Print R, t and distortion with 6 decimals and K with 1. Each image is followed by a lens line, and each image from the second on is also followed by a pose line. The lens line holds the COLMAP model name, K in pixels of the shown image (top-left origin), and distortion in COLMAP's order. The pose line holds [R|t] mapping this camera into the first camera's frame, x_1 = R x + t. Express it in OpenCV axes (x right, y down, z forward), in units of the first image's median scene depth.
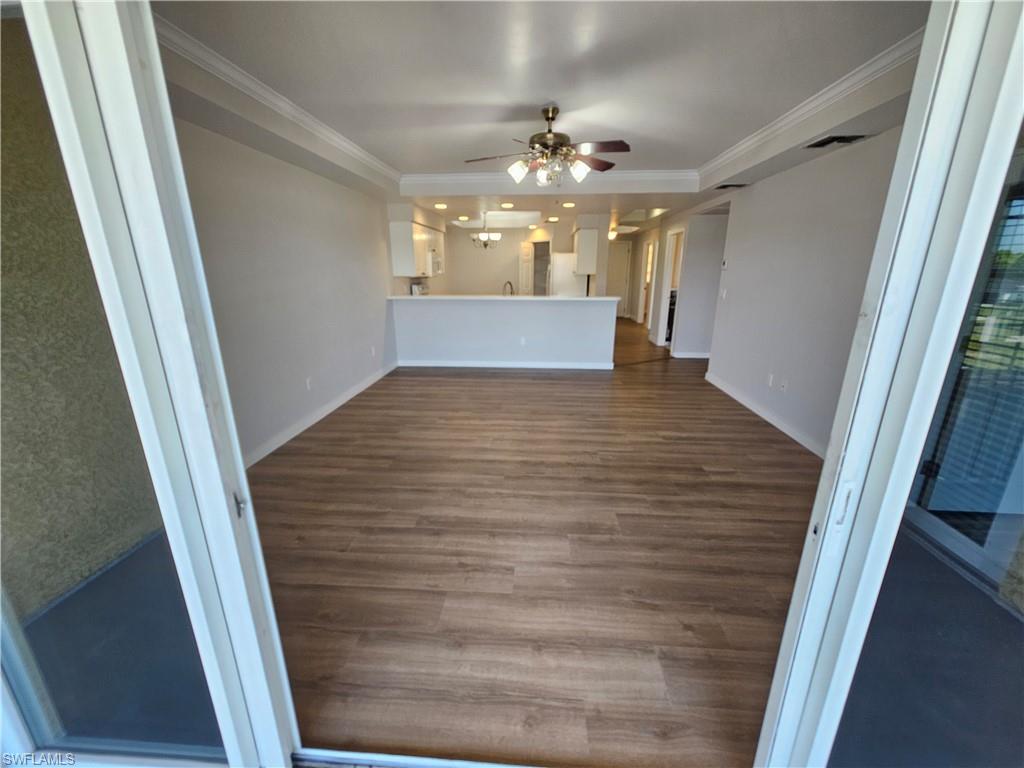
lens RADIAL K [[419.5, 0, 513.7], [0, 419.5, 385.2], [0, 0, 1]] dist [-0.002059, -0.000305]
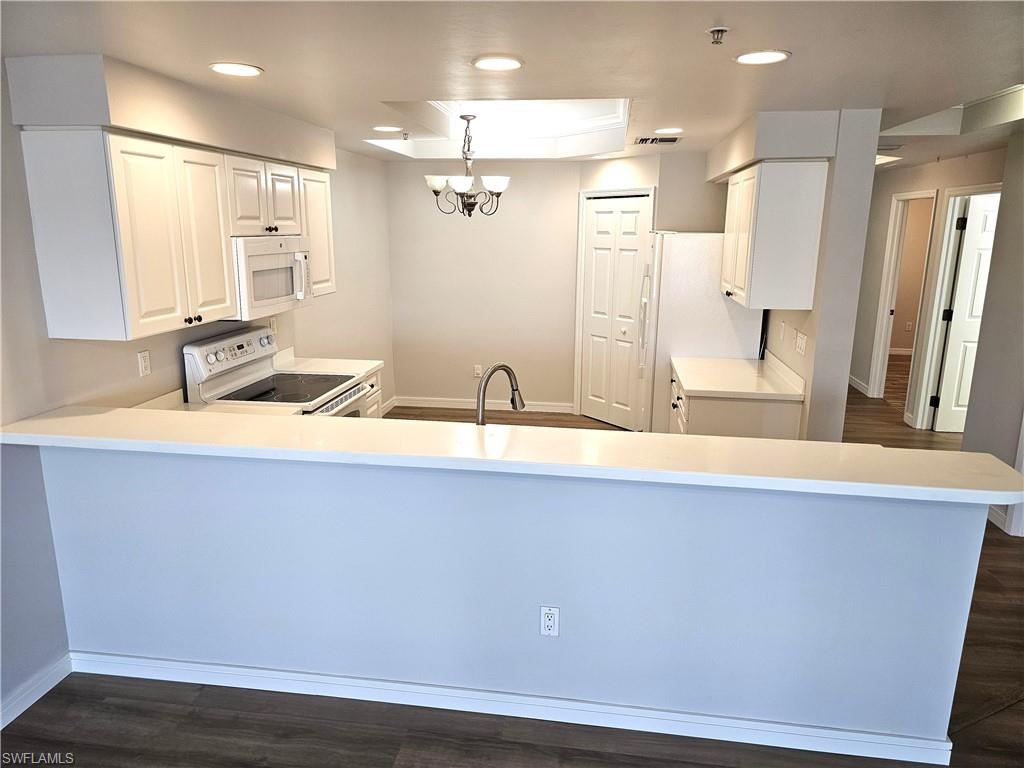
lens RADIAL K [[688.8, 0, 506.3], [0, 688.8, 383.3], [0, 0, 1]] dist [0.052659, -0.047429]
pose [[0.996708, 0.024866, -0.077168, 0.019040], [-0.028523, 0.998504, -0.046657, -0.175213], [0.075892, 0.048704, 0.995926, 0.471552]]
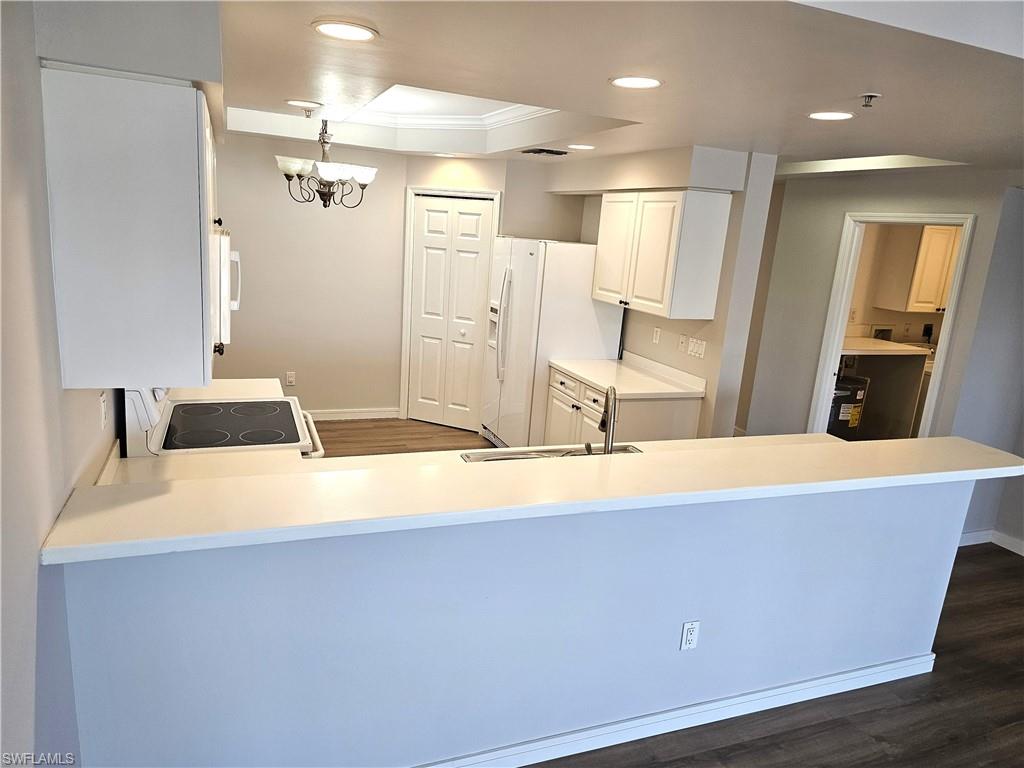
lens RADIAL K [[688.8, 0, 518.4], [0, 688.8, 389.0], [0, 0, 1]] dist [0.052659, -0.047429]
pose [[0.901523, -0.032312, 0.431524, -0.193494], [0.042571, 0.998993, -0.014134, -0.197234], [-0.430633, 0.031112, 0.901991, 0.528404]]
